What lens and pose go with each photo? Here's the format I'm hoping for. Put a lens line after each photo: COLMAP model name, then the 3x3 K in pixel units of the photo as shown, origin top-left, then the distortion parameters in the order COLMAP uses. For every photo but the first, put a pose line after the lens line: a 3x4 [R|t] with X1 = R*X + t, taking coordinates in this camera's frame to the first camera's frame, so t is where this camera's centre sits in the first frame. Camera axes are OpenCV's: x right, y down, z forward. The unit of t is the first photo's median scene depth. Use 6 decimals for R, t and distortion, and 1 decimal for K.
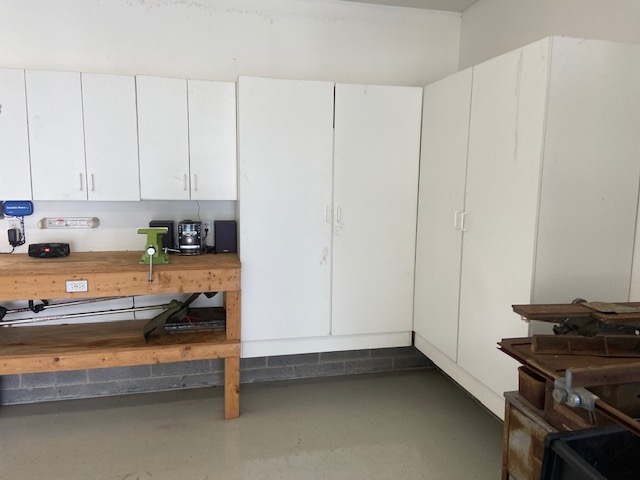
lens RADIAL K [[483.7, 0, 320.0], [0, 483.7, 240.0], [0, 0, 1]] dist [0.109591, -0.137581]
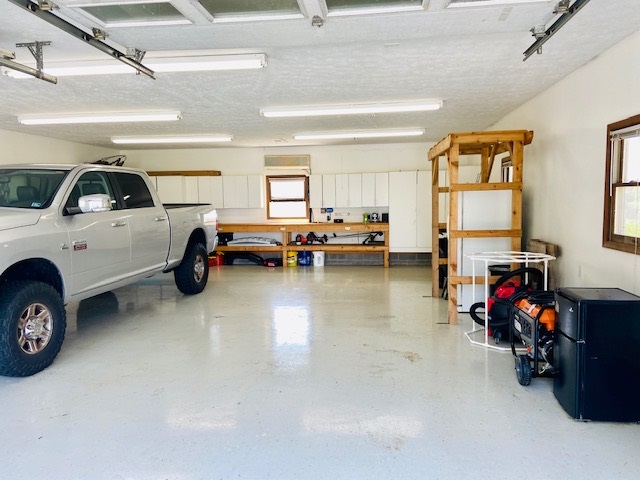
lens RADIAL K [[483.7, 0, 320.0], [0, 483.7, 240.0], [0, 0, 1]] dist [0.109591, -0.137581]
pose [[0.938307, -0.000646, -0.345803, 0.558840], [-0.018190, 0.998522, -0.051224, 0.339271], [0.345325, 0.054354, 0.936908, -2.358476]]
